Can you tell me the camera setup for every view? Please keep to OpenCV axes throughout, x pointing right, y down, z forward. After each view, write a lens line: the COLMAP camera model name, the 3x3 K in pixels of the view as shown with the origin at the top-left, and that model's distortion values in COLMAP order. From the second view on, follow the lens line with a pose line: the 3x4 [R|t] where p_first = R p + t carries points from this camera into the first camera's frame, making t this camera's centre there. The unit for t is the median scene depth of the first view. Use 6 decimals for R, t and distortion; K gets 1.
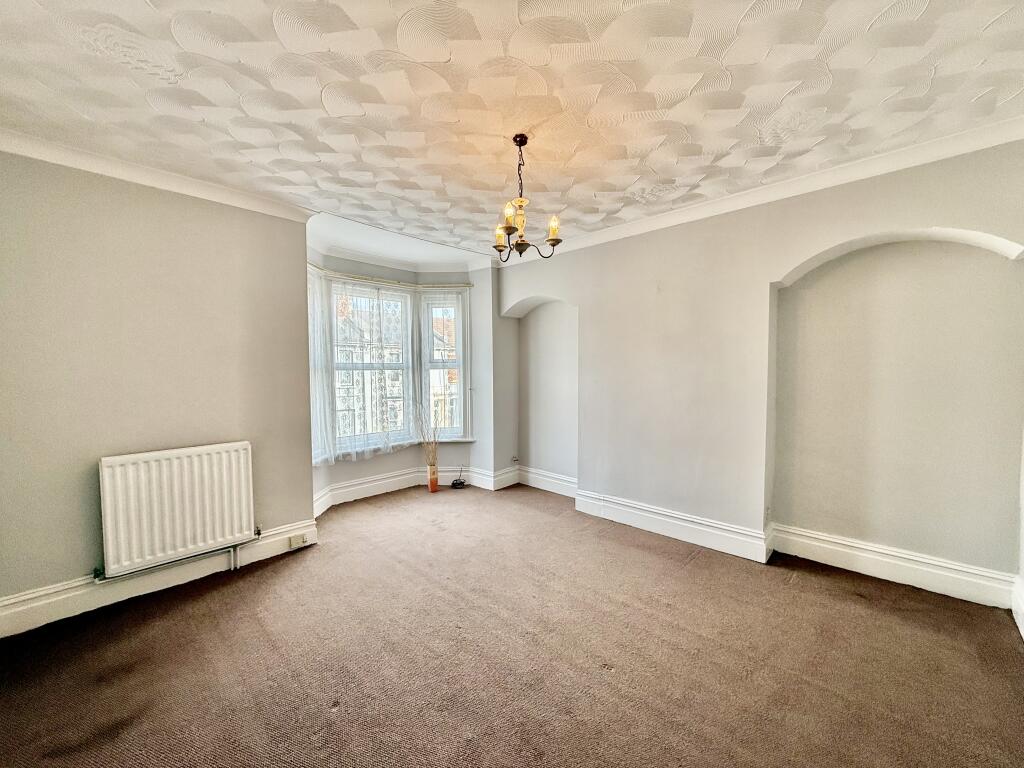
lens RADIAL K [[407.4, 0, 514.3], [0, 407.4, 384.5], [0, 0, 1]] dist [0.001605, -0.000072]
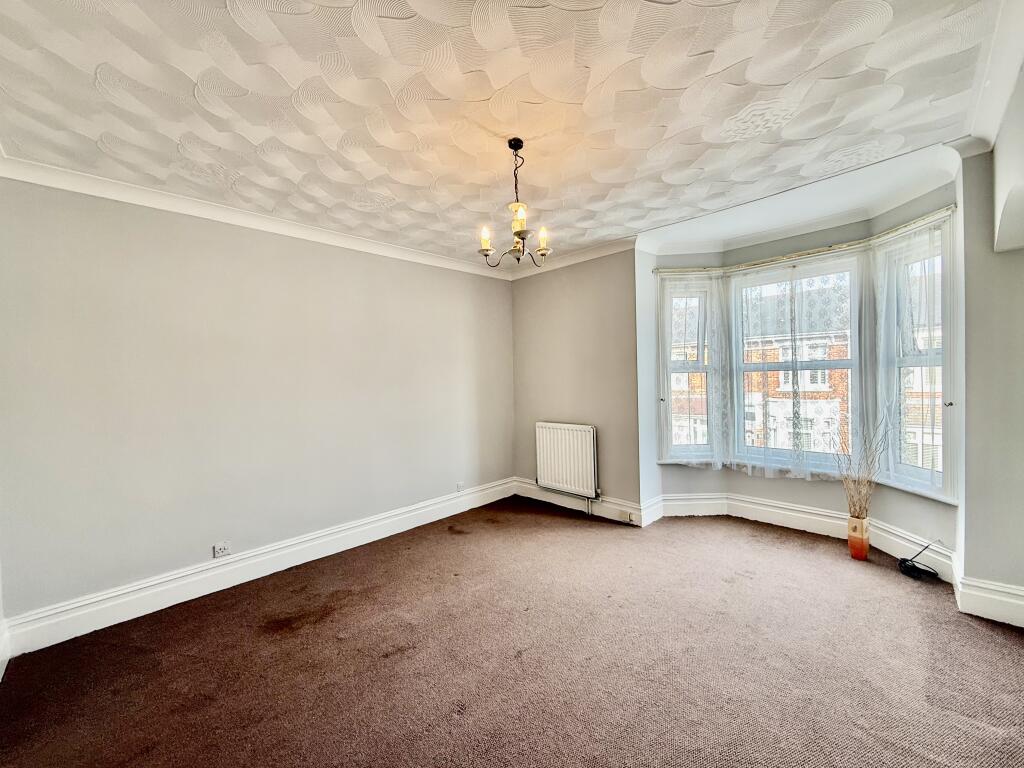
lens RADIAL K [[407.4, 0, 514.3], [0, 407.4, 386.3], [0, 0, 1]] dist [0.001605, -0.000072]
pose [[-0.022773, 0.026849, -0.999380, 0.533562], [-0.013241, 0.999544, 0.027155, -0.022519], [0.999653, 0.013851, -0.022407, 0.553057]]
